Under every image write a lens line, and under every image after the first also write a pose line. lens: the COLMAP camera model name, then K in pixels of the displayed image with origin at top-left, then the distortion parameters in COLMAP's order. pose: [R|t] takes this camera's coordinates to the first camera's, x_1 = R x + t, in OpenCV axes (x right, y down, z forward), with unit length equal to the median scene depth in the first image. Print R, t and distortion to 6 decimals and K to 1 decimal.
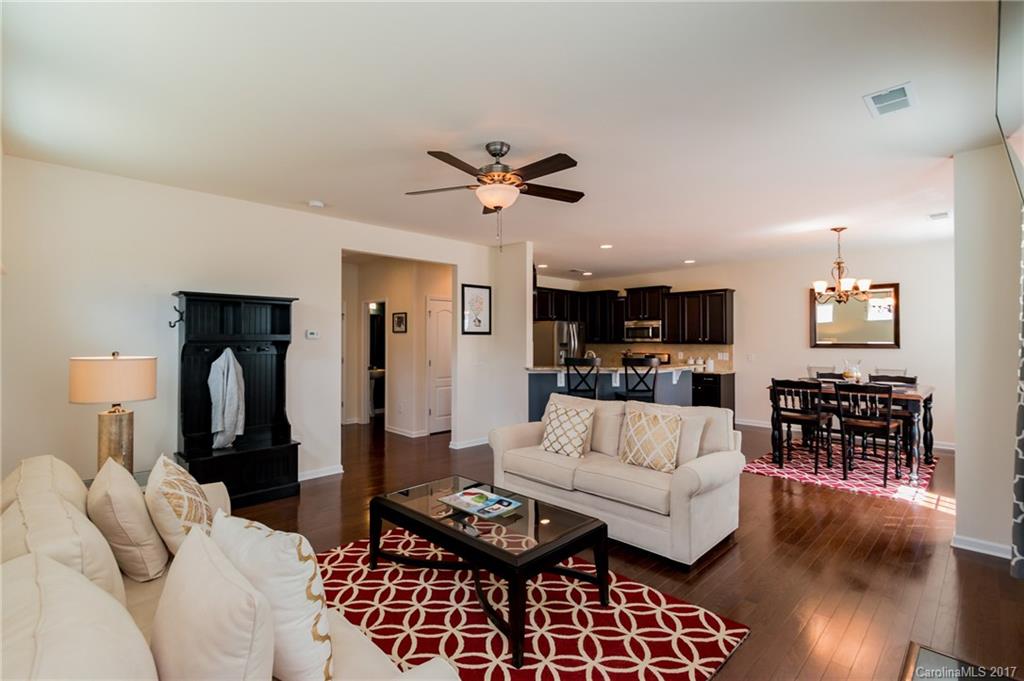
lens RADIAL K [[458.7, 0, 491.3], [0, 458.7, 339.5], [0, 0, 1]] dist [0.000390, -0.015565]
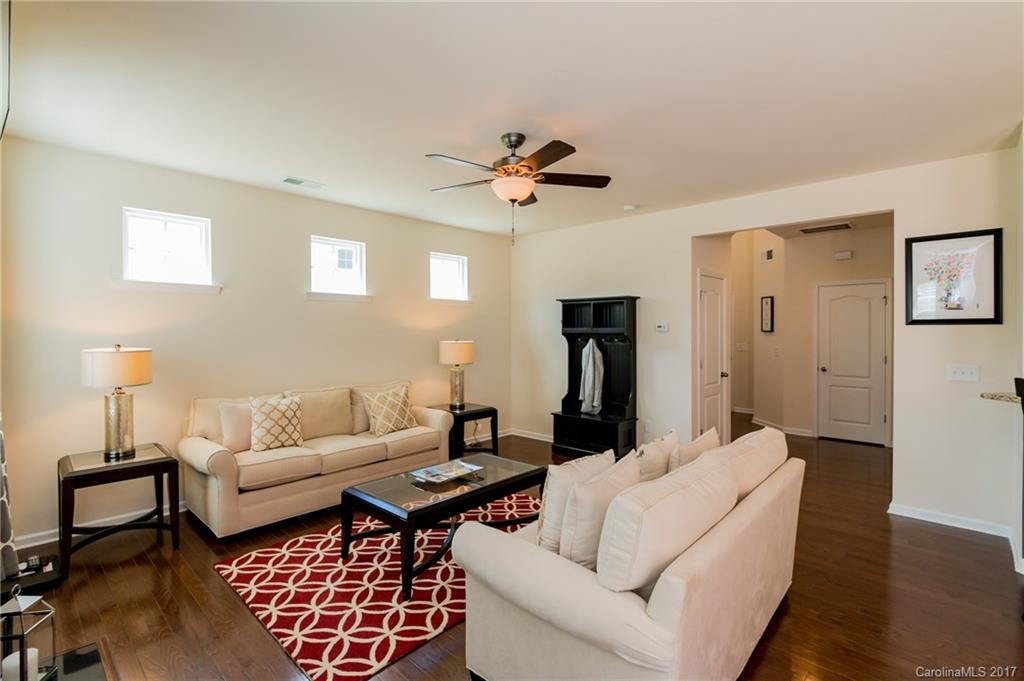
lens RADIAL K [[472.2, 0, 501.9], [0, 472.2, 333.3], [0, 0, 1]] dist [0.001837, -0.000445]
pose [[0.058583, 0.008480, -0.998247, 0.436526], [0.001612, 0.999962, 0.008589, -0.004505], [0.998281, -0.002112, 0.058567, 0.379368]]
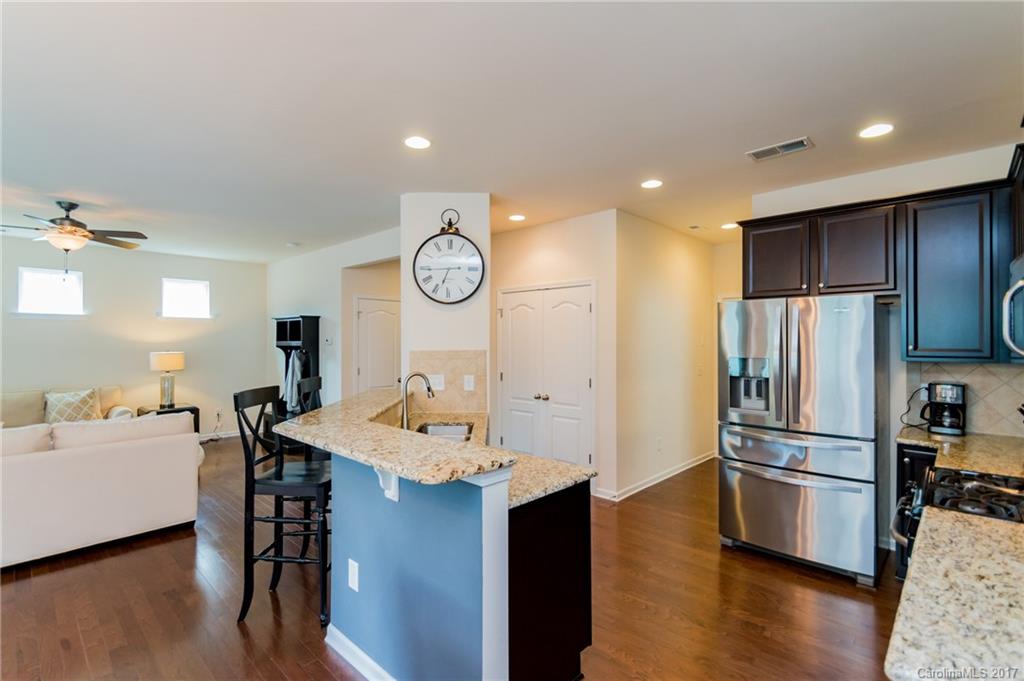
lens RADIAL K [[472.2, 0, 501.9], [0, 472.2, 333.3], [0, 0, 1]] dist [0.001837, -0.000445]
pose [[0.065802, -0.016085, -0.997703, 0.636415], [0.001981, 0.999870, -0.015989, -0.006238], [0.997831, -0.000924, 0.065825, 0.931086]]
